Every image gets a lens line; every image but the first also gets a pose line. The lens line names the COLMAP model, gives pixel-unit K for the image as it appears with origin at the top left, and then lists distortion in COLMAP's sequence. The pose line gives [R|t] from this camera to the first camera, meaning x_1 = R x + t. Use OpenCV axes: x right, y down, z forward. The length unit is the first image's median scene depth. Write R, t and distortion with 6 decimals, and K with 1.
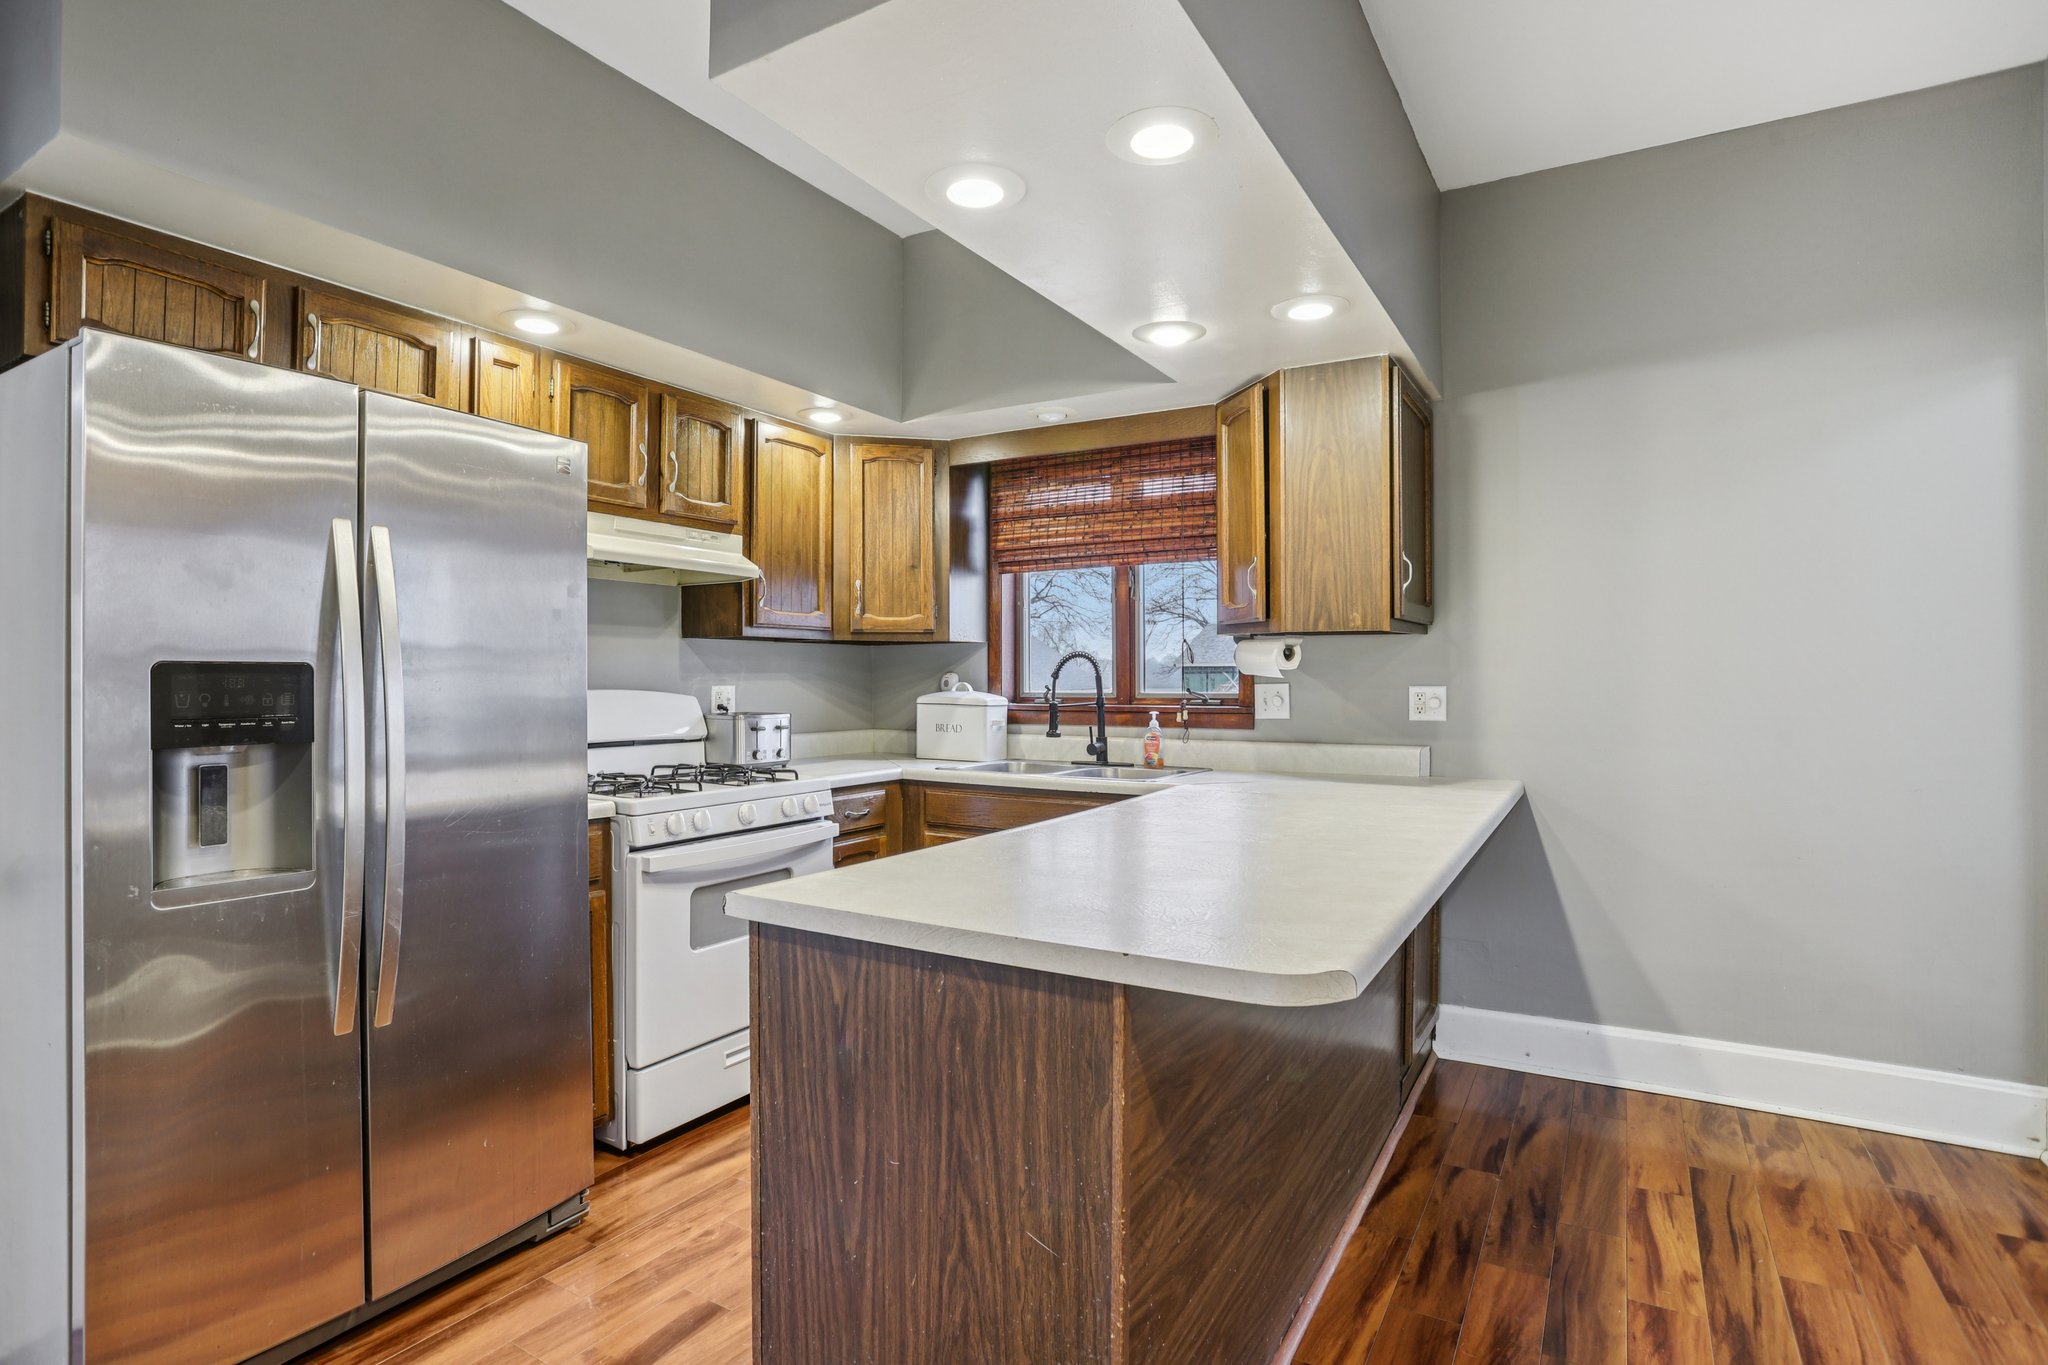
lens RADIAL K [[1016.0, 0, 1017.5], [0, 1016.0, 679.2], [0, 0, 1]] dist [-0.040903, 0.007455]
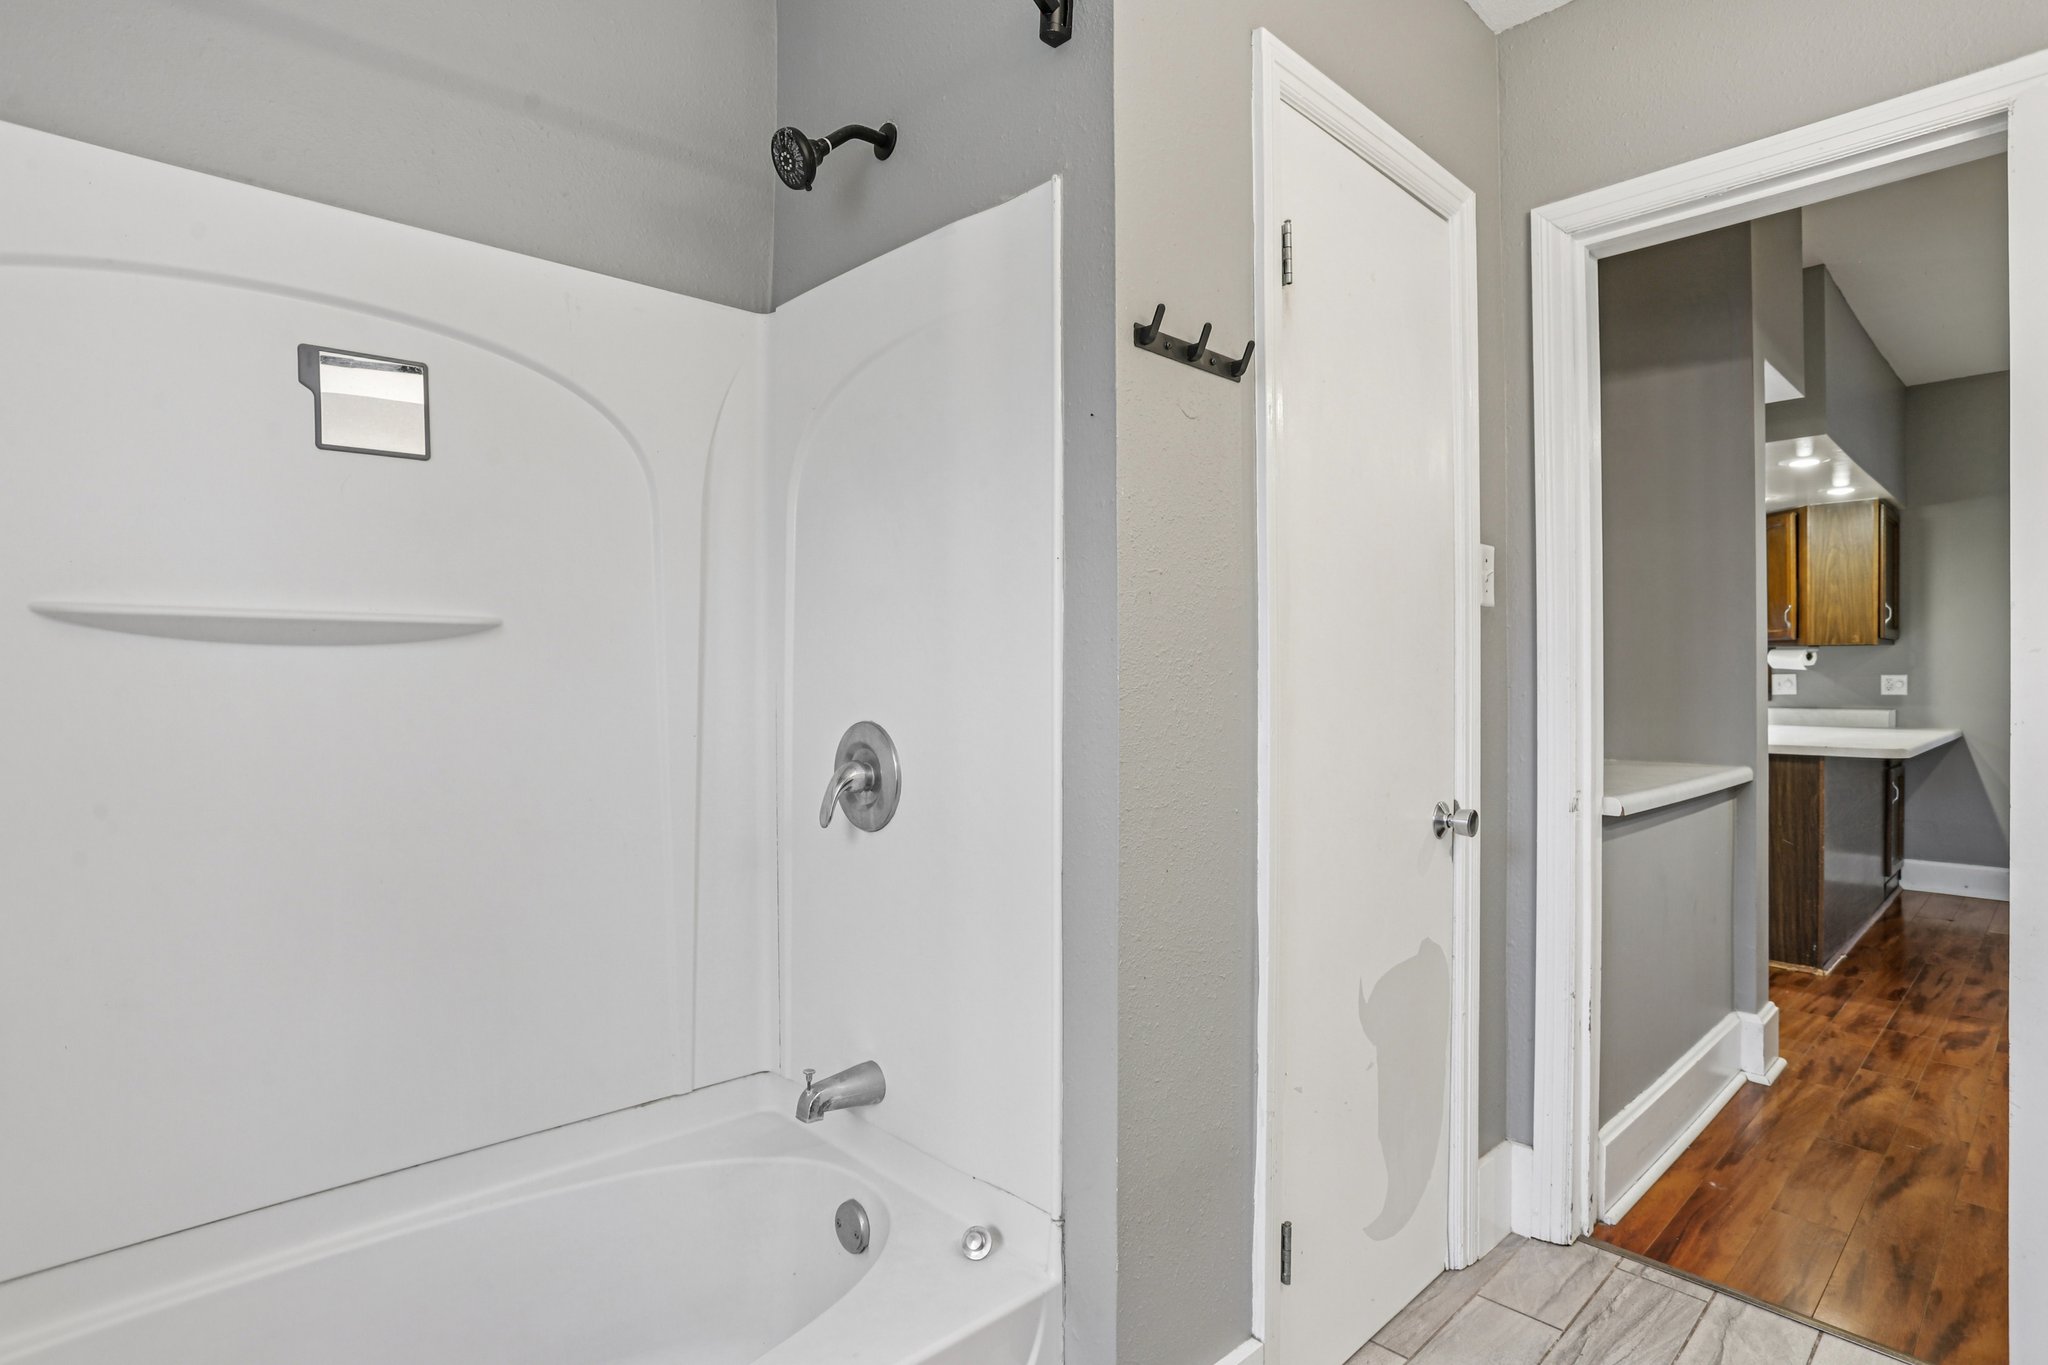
lens RADIAL K [[1016.0, 0, 1015.1], [0, 1016.0, 669.3], [0, 0, 1]] dist [-0.040903, 0.007455]
pose [[0.957332, 0.003561, -0.288968, -0.602013], [-0.005443, 0.999969, -0.005710, 0.016648], [0.288939, 0.007039, 0.957322, -1.161830]]
